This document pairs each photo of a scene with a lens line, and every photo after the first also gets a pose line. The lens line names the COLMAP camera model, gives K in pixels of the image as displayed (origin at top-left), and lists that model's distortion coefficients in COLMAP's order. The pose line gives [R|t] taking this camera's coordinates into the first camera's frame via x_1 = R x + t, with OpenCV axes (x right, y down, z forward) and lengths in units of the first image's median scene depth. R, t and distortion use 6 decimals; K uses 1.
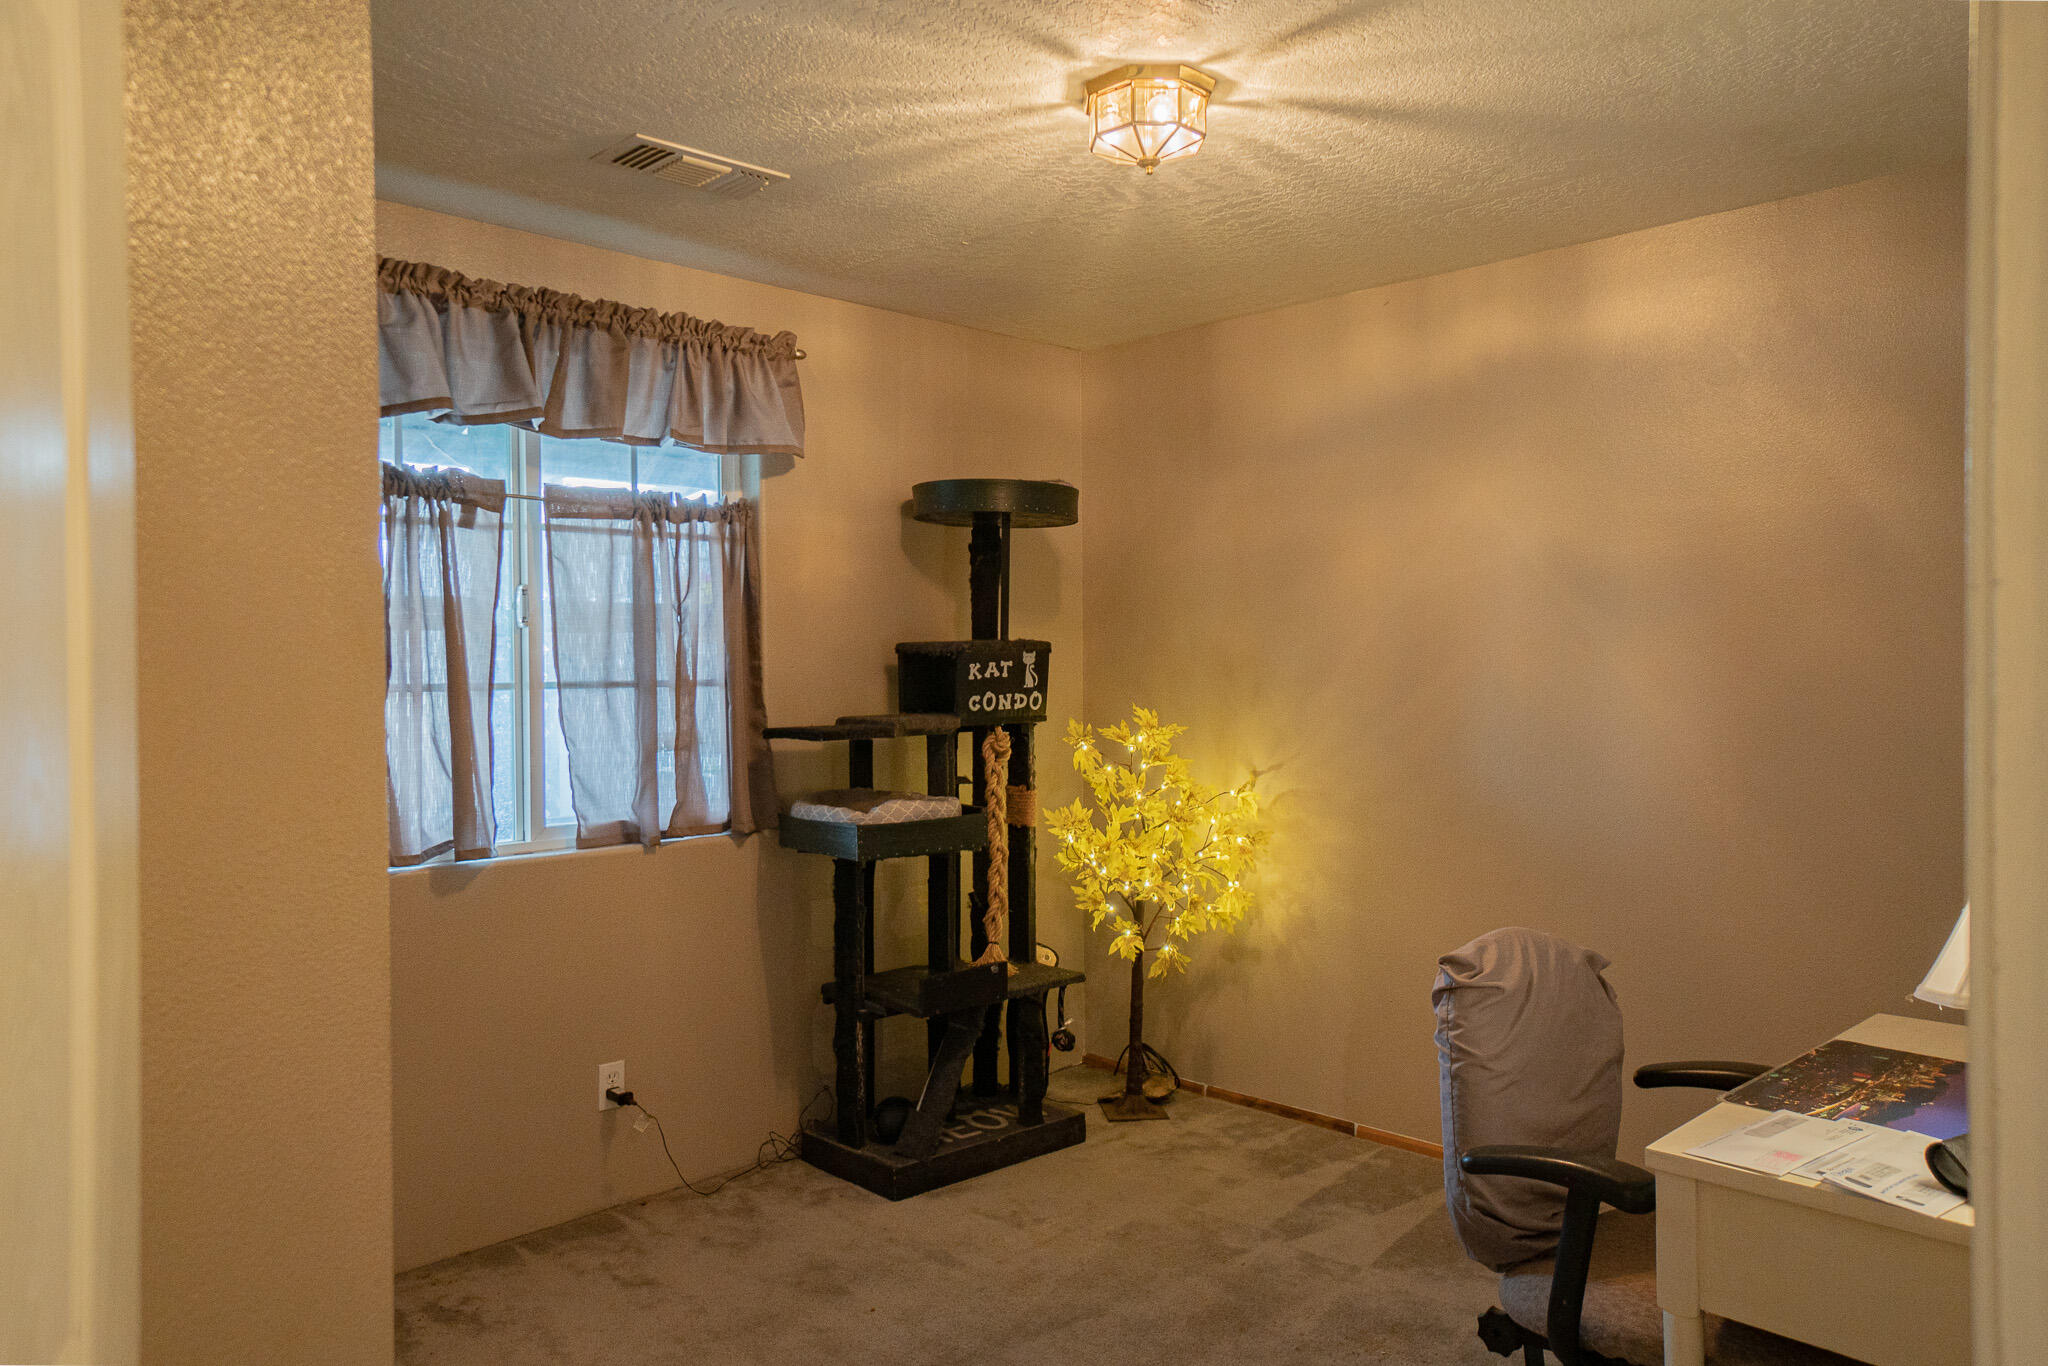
lens RADIAL K [[1423.8, 0, 1023.6], [0, 1423.8, 682.7], [0, 0, 1]] dist [-0.000165, 0.000001]
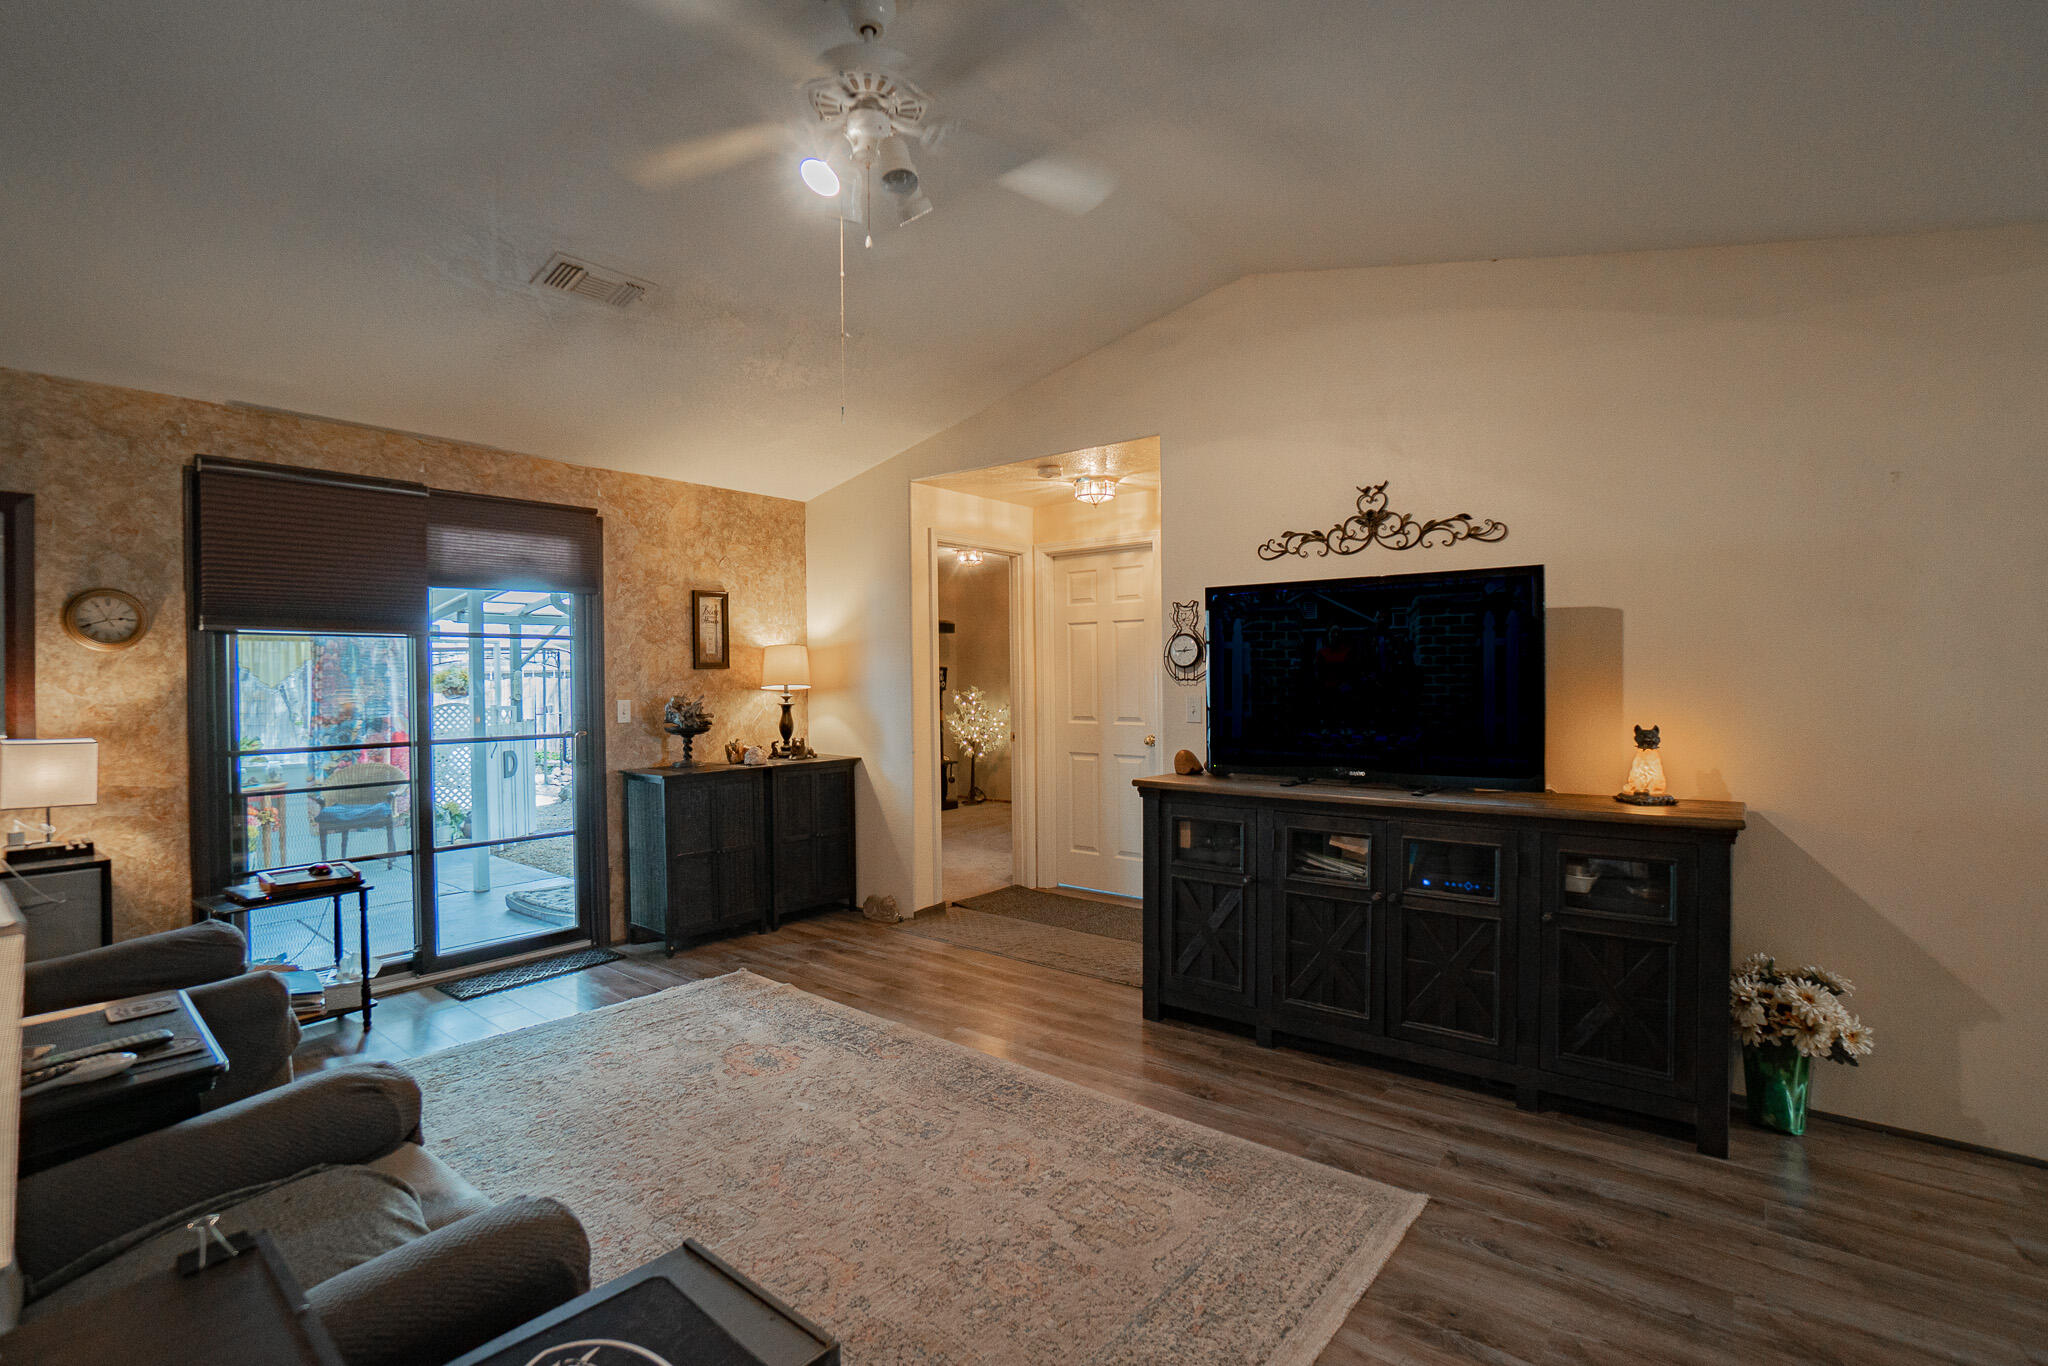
lens RADIAL K [[944.5, 0, 1021.0], [0, 944.5, 680.0], [0, 0, 1]] dist [-0.021550, 0.000282]
pose [[0.993535, -0.007801, 0.113256, -0.065101], [0.008877, 0.999920, -0.008995, 0.023753], [-0.113177, 0.009942, 0.993525, -1.350025]]
